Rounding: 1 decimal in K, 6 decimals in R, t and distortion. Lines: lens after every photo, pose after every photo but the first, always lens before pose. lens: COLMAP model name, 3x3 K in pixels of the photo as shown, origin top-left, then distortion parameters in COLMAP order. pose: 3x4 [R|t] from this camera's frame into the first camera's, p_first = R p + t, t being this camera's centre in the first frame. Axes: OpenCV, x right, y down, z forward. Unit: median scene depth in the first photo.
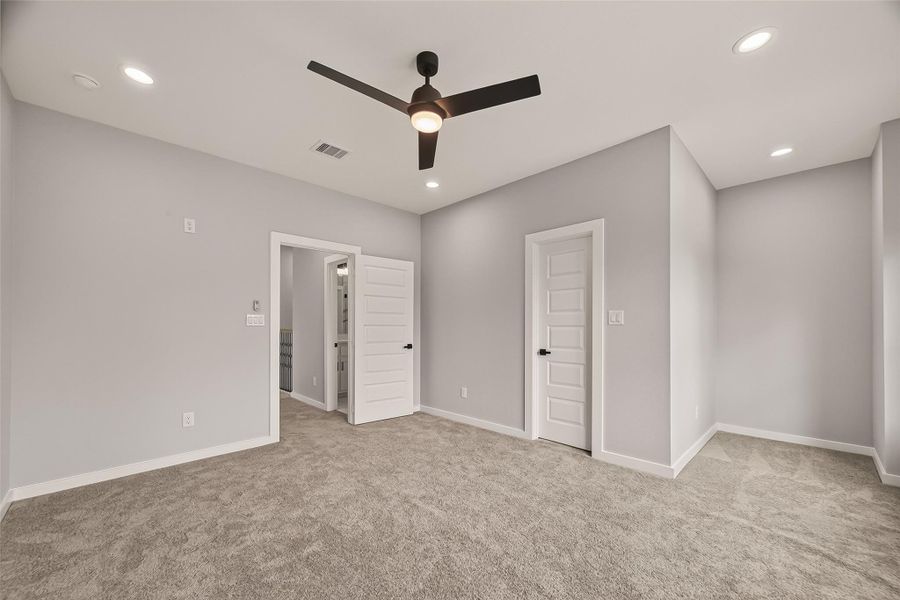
lens RADIAL K [[343.8, 0, 457.9], [0, 343.8, 324.5], [0, 0, 1]] dist [0.001171, 0.000127]
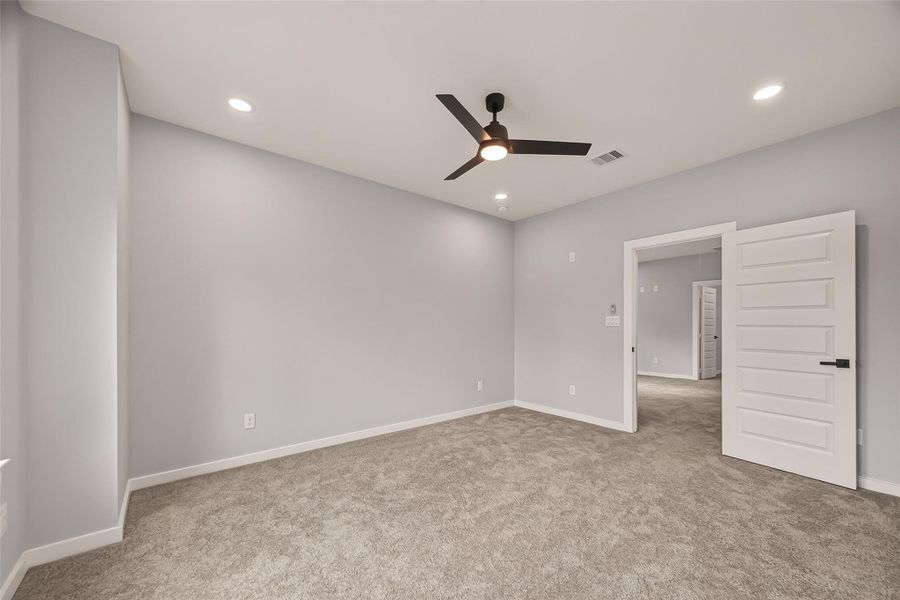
lens RADIAL K [[343.8, 0, 457.9], [0, 343.8, 324.5], [0, 0, 1]] dist [0.001171, 0.000127]
pose [[-0.081971, 0.002029, -0.996633, 0.650555], [0.003169, 0.999993, 0.001775, -0.005421], [0.996630, -0.003013, -0.081977, 0.580389]]
